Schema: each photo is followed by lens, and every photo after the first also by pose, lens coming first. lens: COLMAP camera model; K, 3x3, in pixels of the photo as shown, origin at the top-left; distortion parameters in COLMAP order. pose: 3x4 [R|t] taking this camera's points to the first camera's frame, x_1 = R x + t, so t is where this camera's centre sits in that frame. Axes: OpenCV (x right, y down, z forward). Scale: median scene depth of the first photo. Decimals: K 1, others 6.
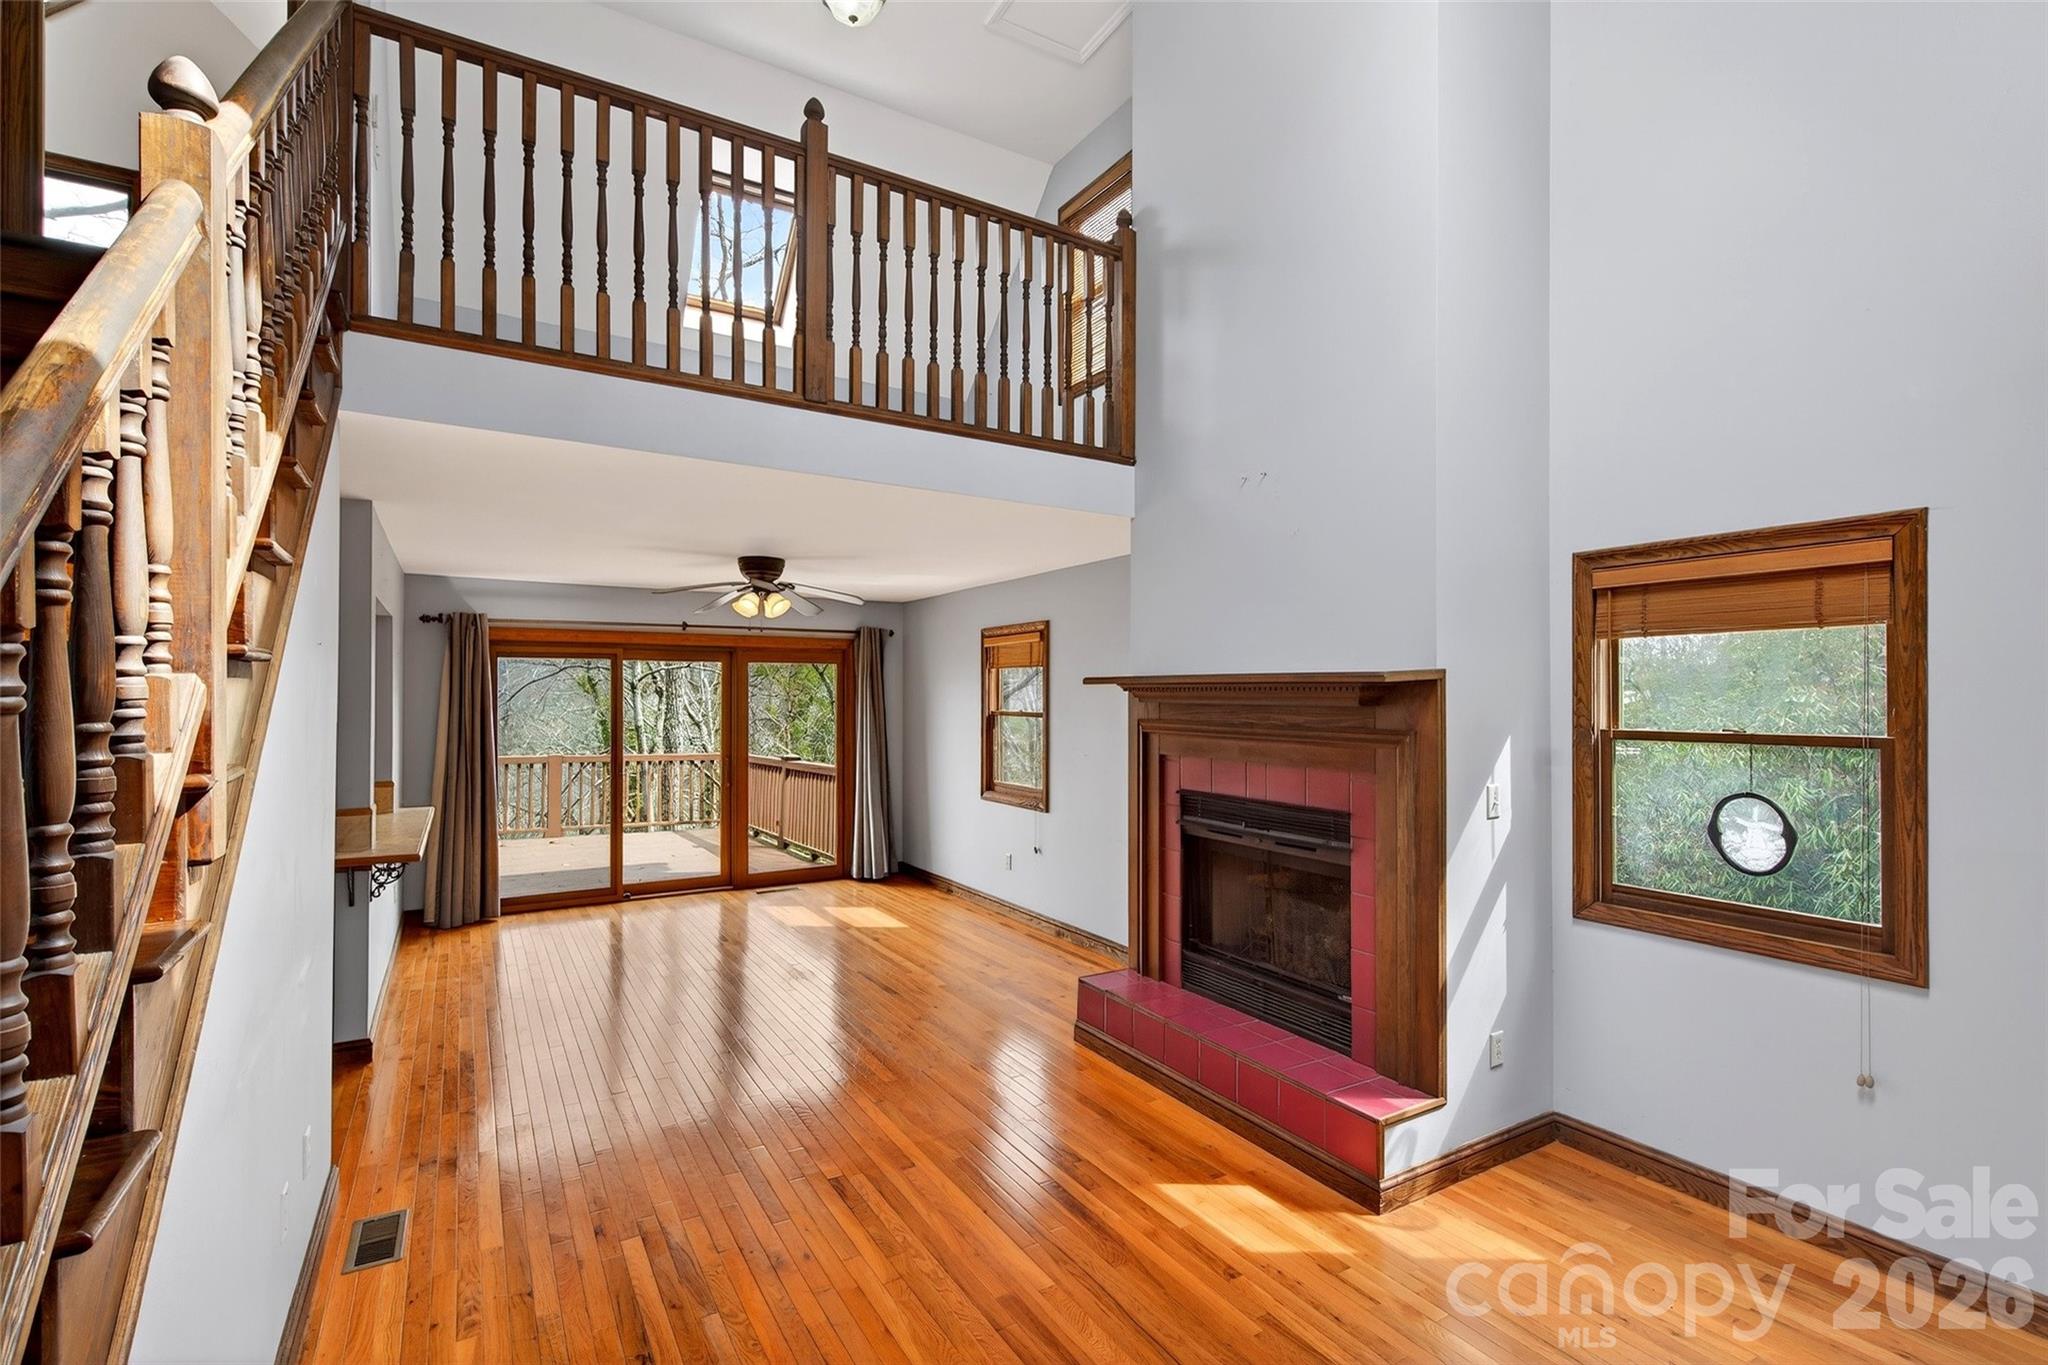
lens RADIAL K [[929.7, 0, 1024.0], [0, 929.7, 682.5], [0, 0, 1]] dist [0.001824, -0.000513]
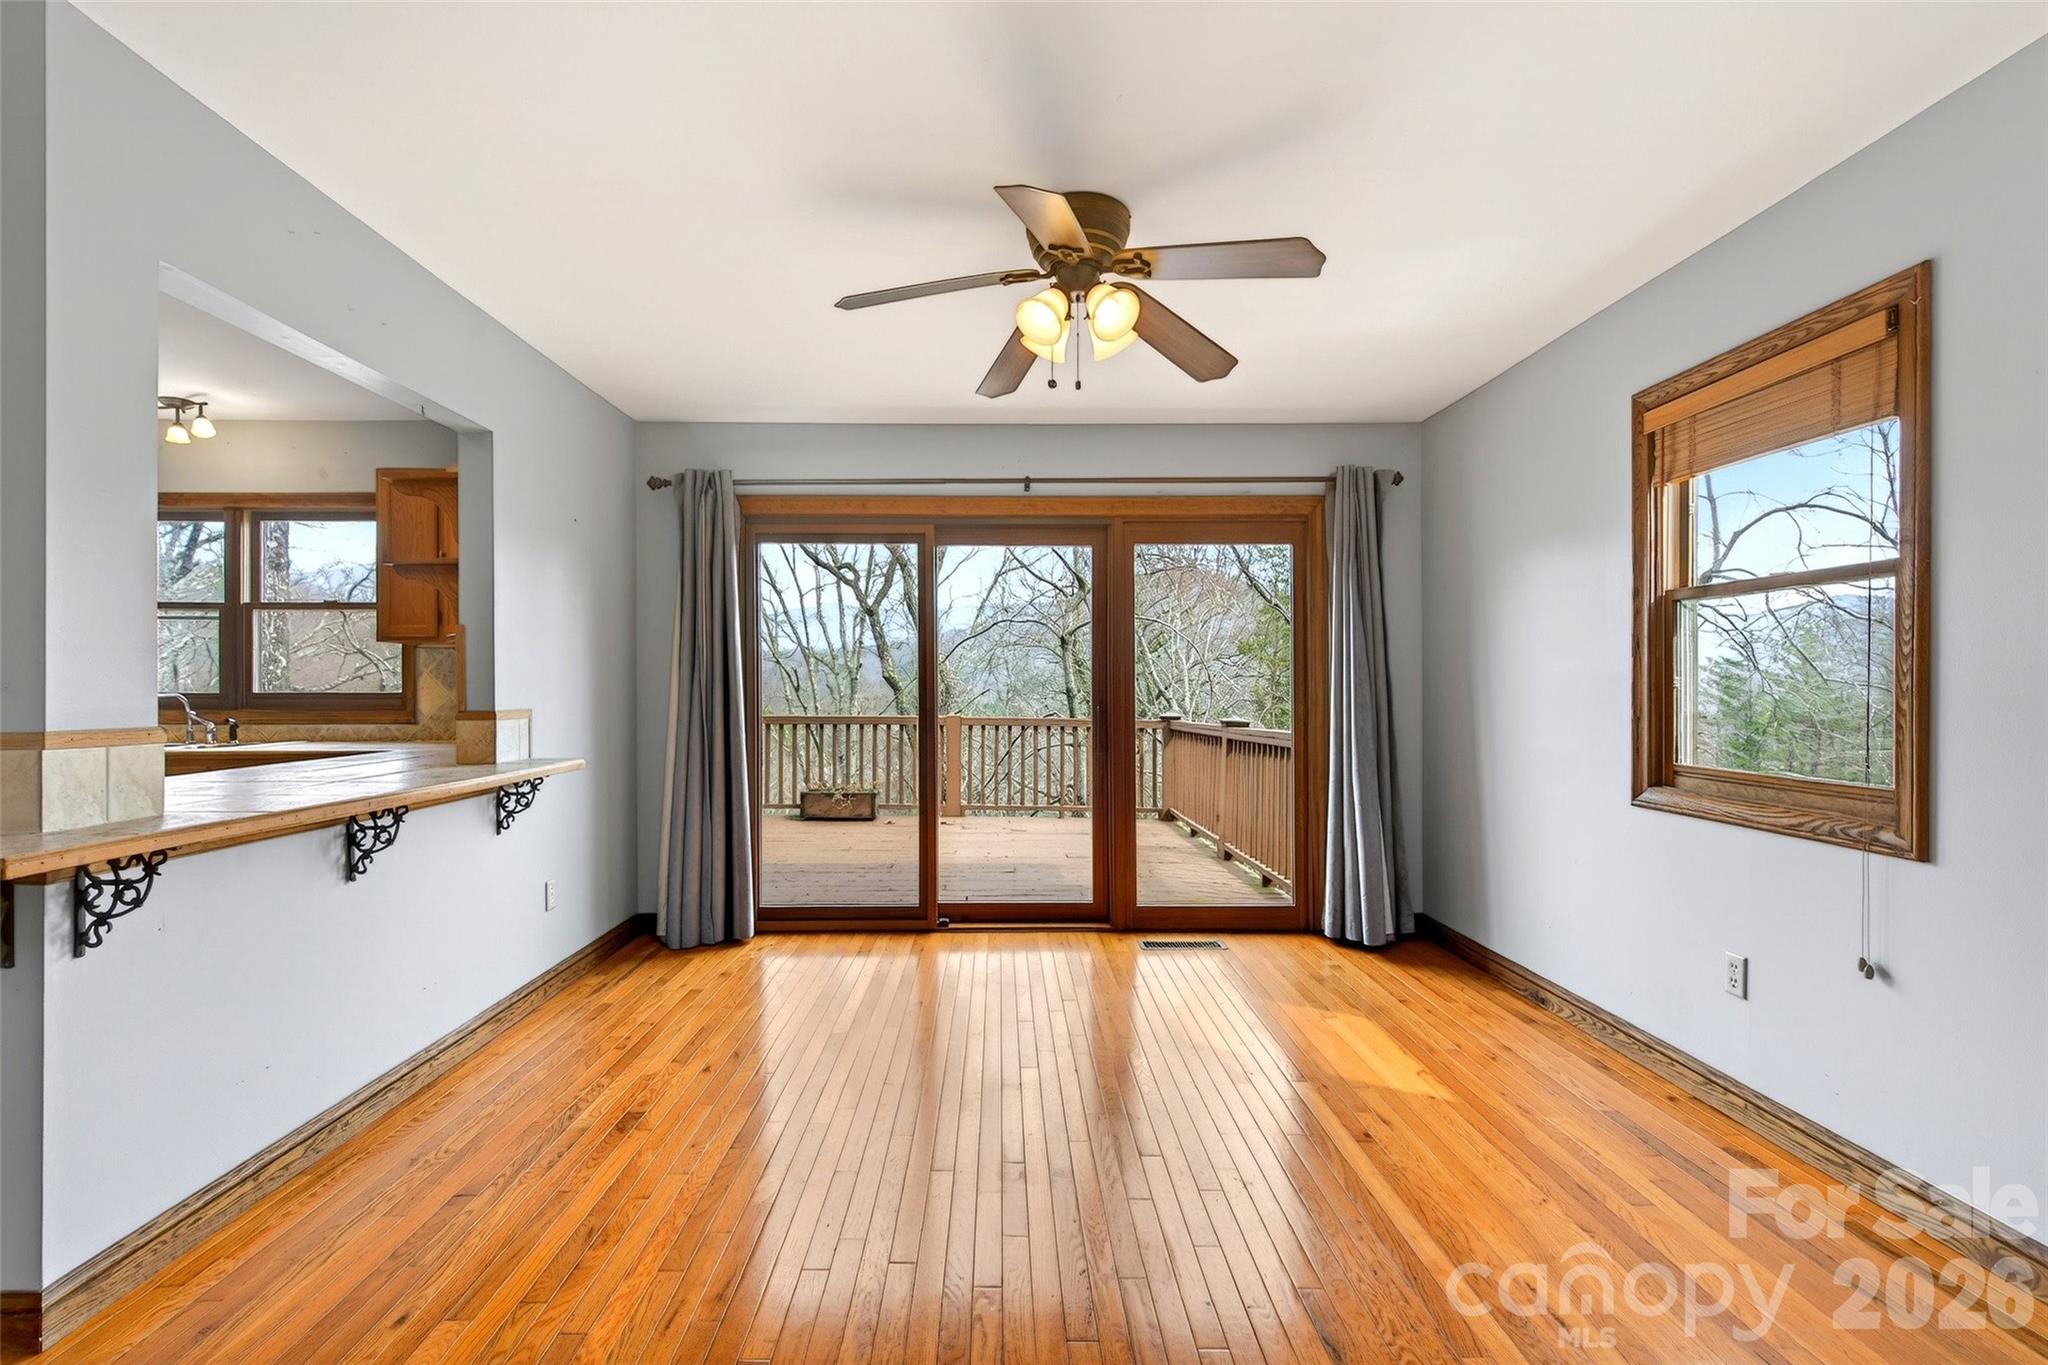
lens RADIAL K [[960.9, 0, 994.7], [0, 960.9, 684.3], [0, 0, 1]] dist [0.026677, -0.000538]
pose [[0.855185, -0.000663, -0.518323, -0.063294], [0.008232, 0.999890, 0.012303, 0.062737], [0.518258, -0.014788, 0.855096, 0.472193]]
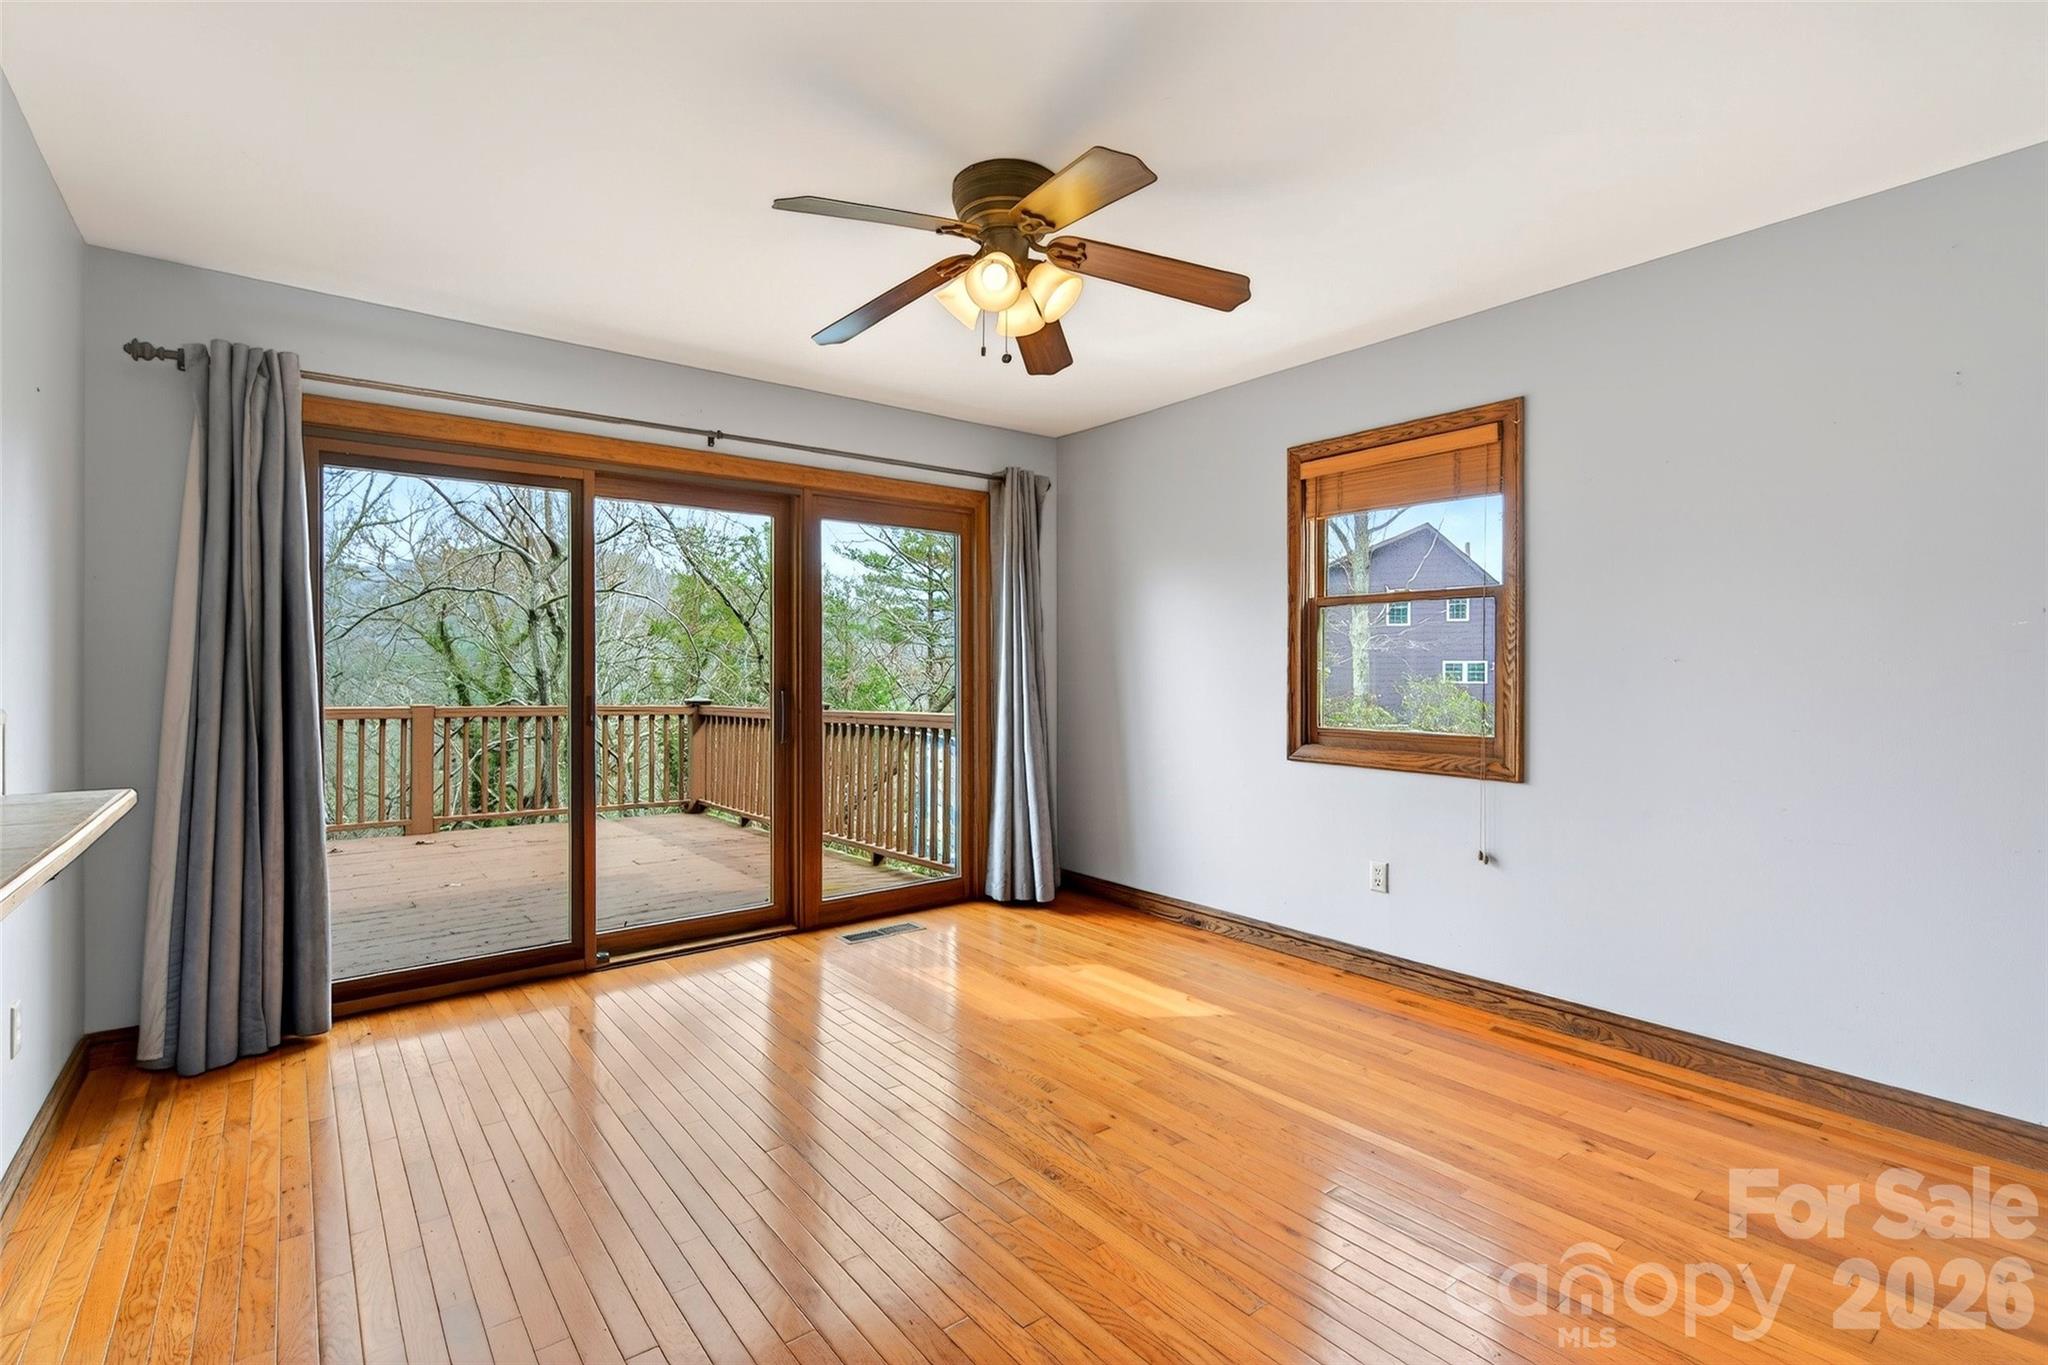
lens RADIAL K [[950.8, 0, 1030.6], [0, 950.8, 660.2], [0, 0, 1]] dist [0.013136, -0.000437]
pose [[0.992778, 0.002376, 0.119946, -0.258024], [-0.003345, 0.999963, 0.007874, 0.062046], [-0.119923, -0.008218, 0.992749, 0.455325]]
